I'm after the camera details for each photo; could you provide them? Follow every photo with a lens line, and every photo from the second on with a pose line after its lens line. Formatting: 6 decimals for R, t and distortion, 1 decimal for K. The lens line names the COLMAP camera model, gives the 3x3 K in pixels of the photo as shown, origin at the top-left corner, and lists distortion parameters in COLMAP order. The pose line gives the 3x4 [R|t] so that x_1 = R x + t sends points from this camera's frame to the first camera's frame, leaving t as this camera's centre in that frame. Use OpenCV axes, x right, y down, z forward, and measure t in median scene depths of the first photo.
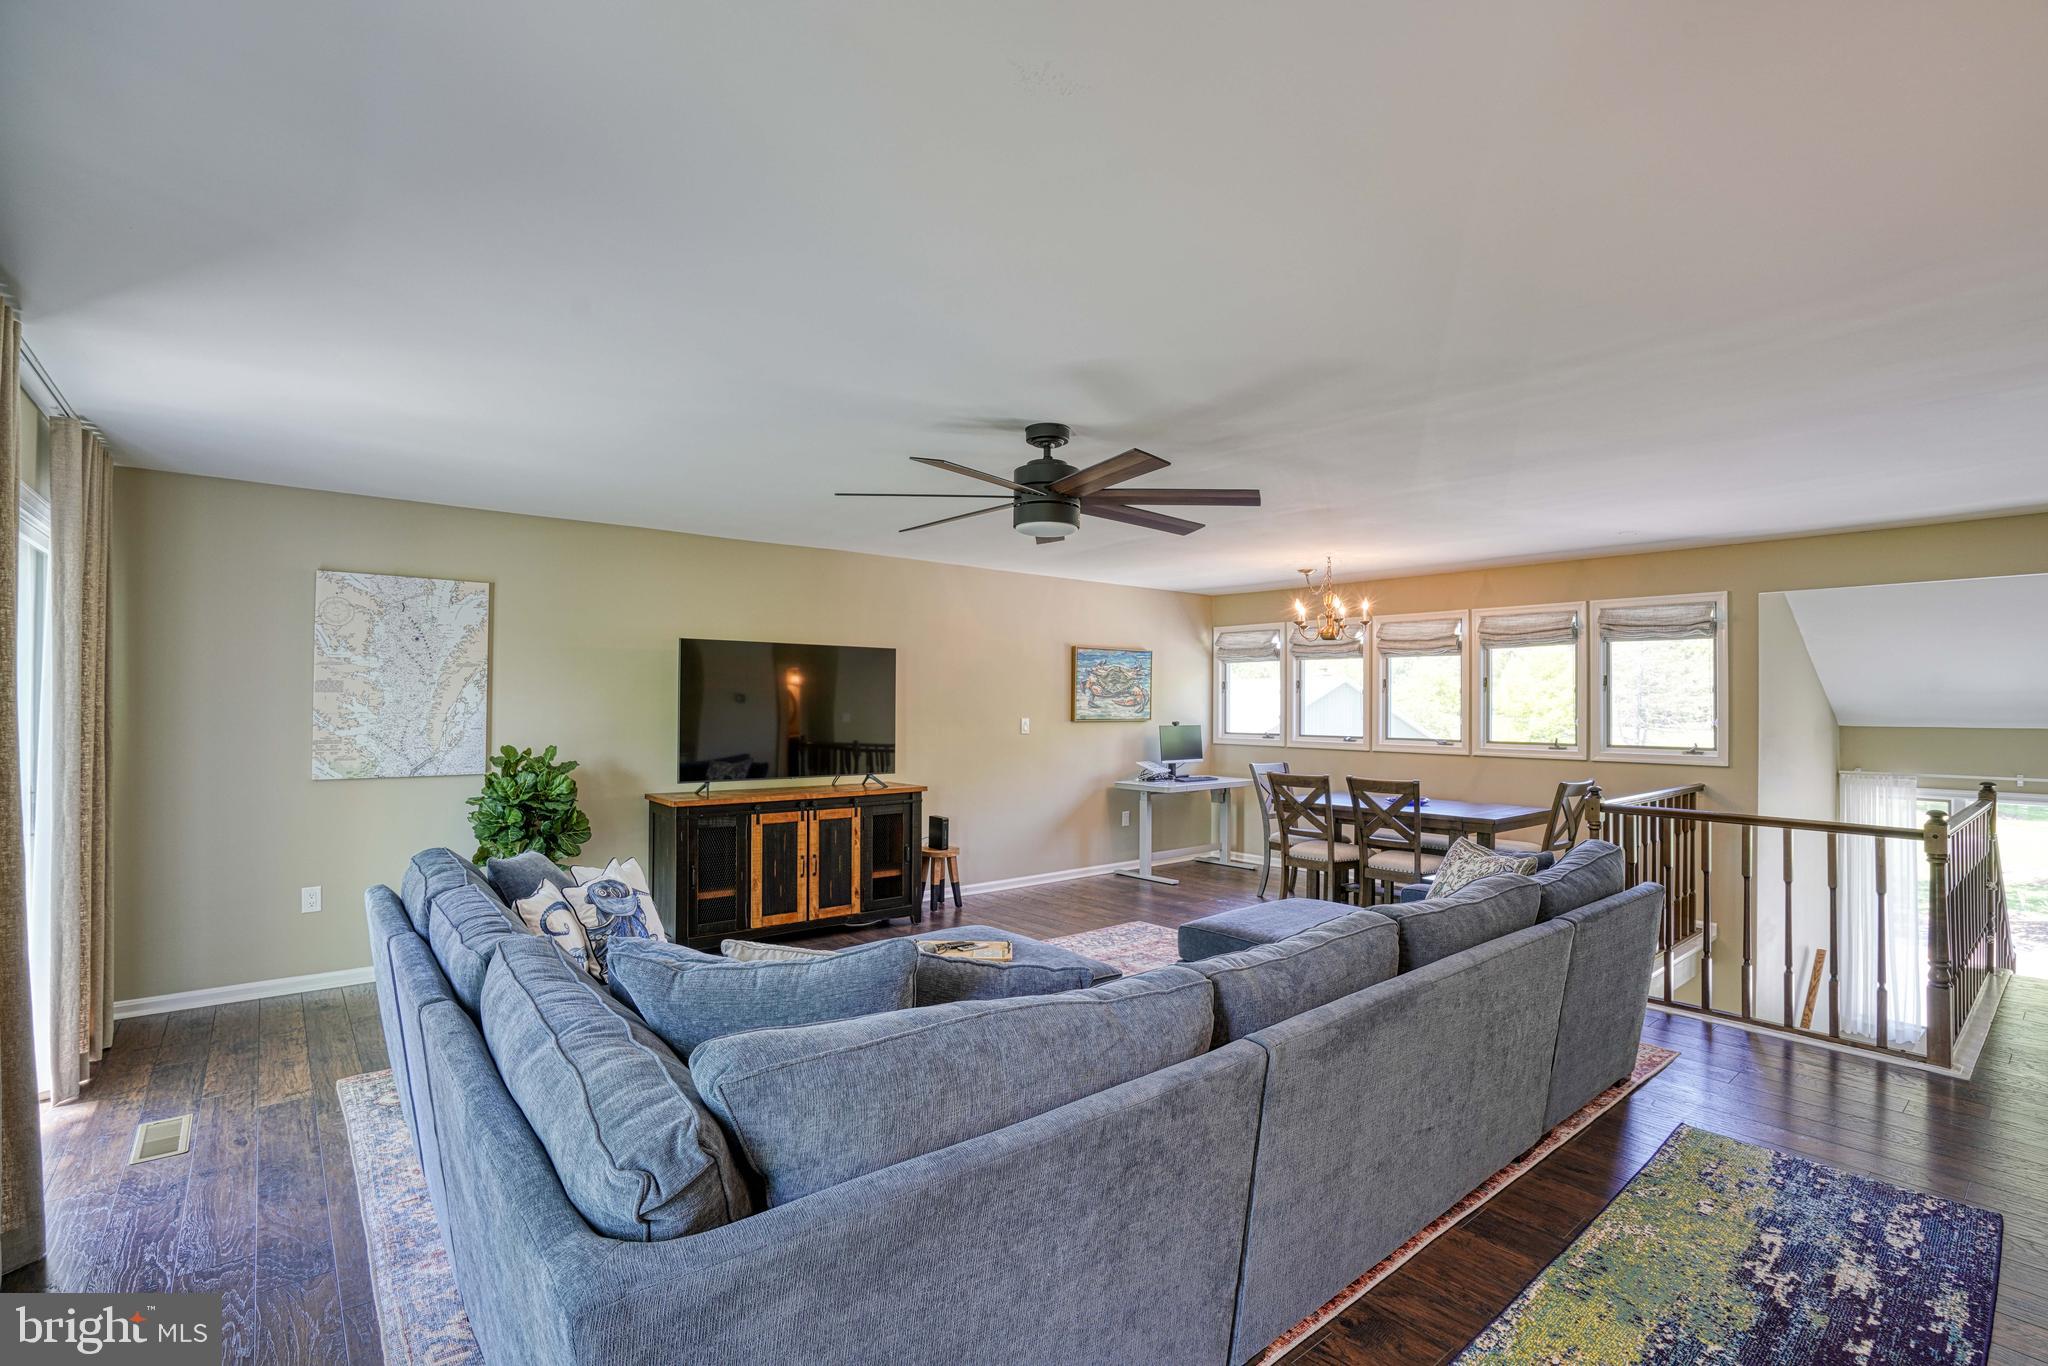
lens RADIAL K [[949.1, 0, 1019.7], [0, 949.1, 666.0], [0, 0, 1]] dist [-0.047720, 0.013674]
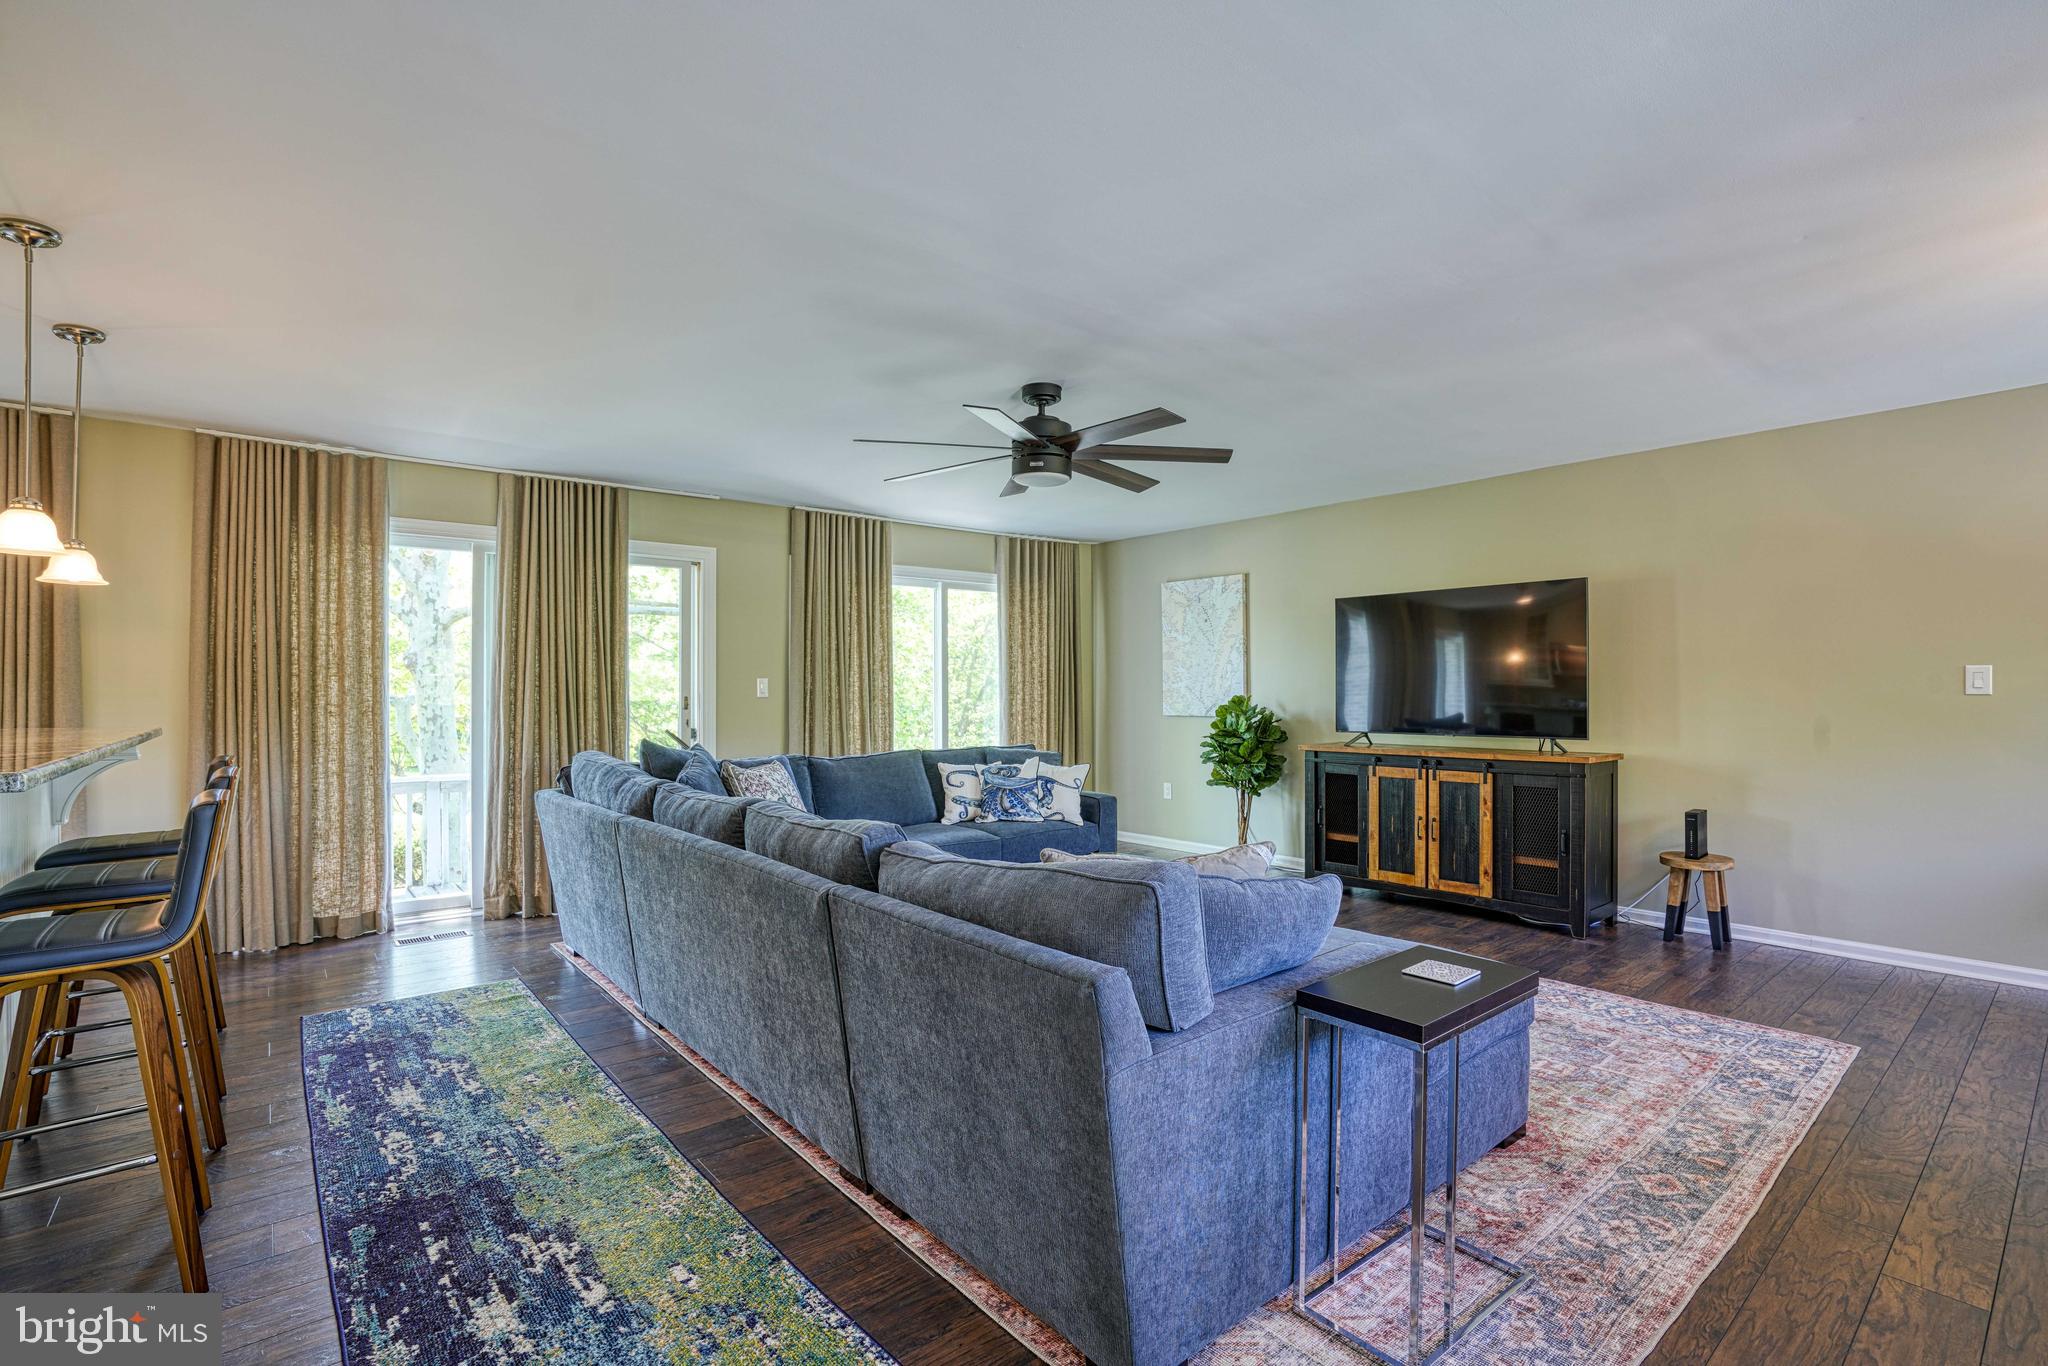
lens RADIAL K [[949.1, 0, 1003.7], [0, 949.1, 686.3], [0, 0, 1]] dist [-0.047720, 0.013674]
pose [[-0.022301, -0.011924, -0.999680, 0.790156], [0.041794, 0.999044, -0.012848, 0.074732], [0.998877, -0.042067, -0.021781, 0.685822]]
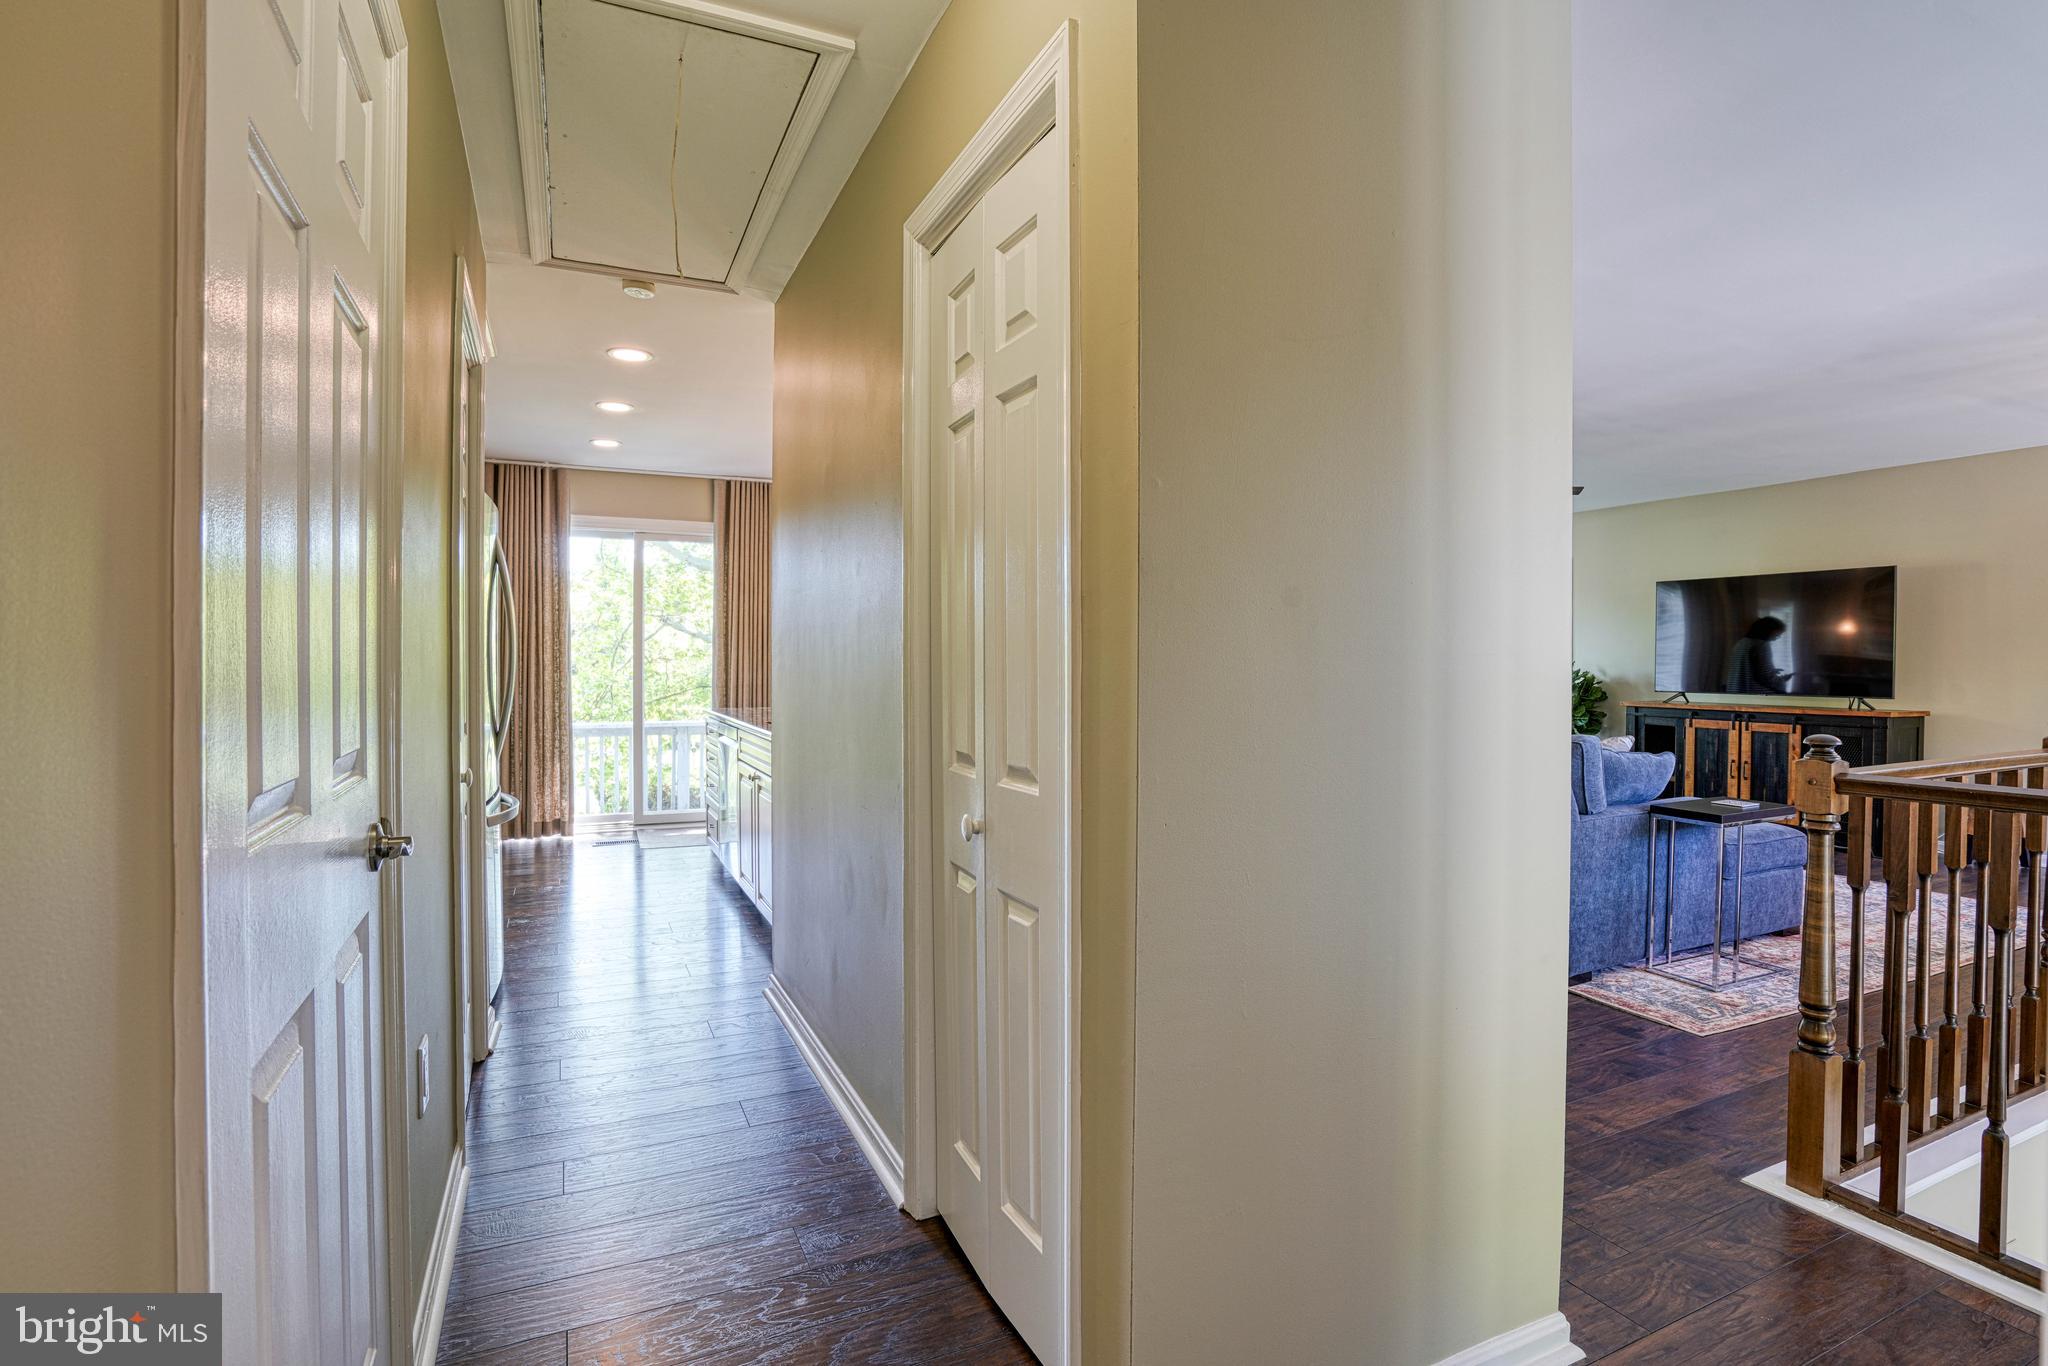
lens RADIAL K [[949.1, 0, 1025.0], [0, 949.1, 685.6], [0, 0, 1]] dist [-0.047720, 0.013674]
pose [[-0.262958, 0.017523, -0.964648, 1.178631], [0.035965, 0.999318, 0.008349, 0.080078], [0.964137, -0.032498, -0.263409, 0.535638]]
